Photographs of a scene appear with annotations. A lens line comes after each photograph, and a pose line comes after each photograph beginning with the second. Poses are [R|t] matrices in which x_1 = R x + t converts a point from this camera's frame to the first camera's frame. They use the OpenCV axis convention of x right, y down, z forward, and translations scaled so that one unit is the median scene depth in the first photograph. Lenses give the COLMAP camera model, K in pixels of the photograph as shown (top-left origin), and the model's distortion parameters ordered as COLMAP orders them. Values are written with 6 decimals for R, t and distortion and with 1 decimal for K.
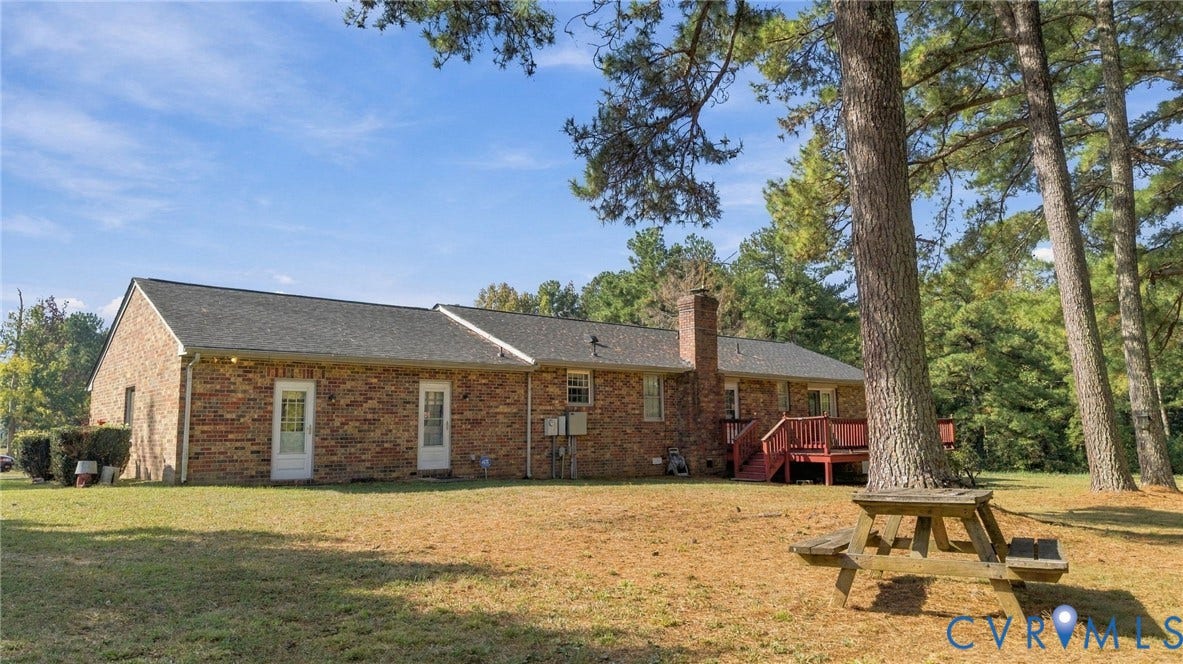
lens RADIAL K [[758.1, 0, 591.5], [0, 758.1, 332.0], [0, 0, 1]] dist [0.086694, -0.115781]
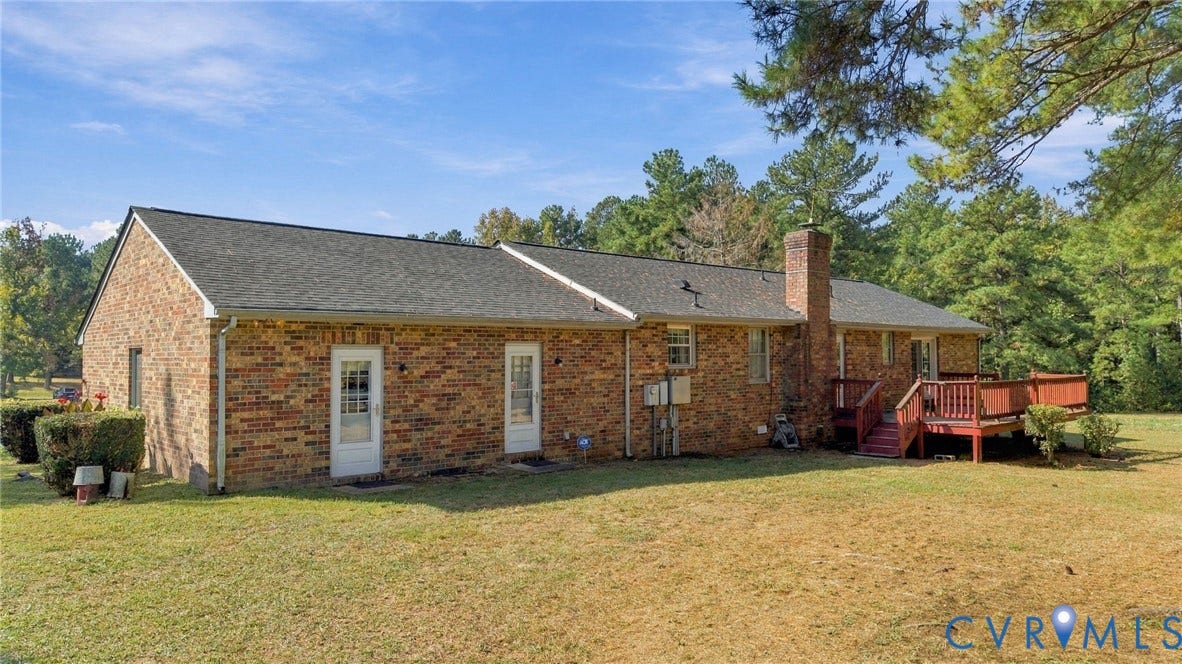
lens RADIAL K [[757.5, 0, 591.0], [0, 757.5, 332.0], [0, 0, 1]] dist [0.086694, -0.115781]
pose [[0.999818, 0.005731, 0.018181, -0.136333], [-0.007499, 0.995087, 0.098717, -0.023205], [-0.017525, -0.098836, 0.994949, 0.196693]]
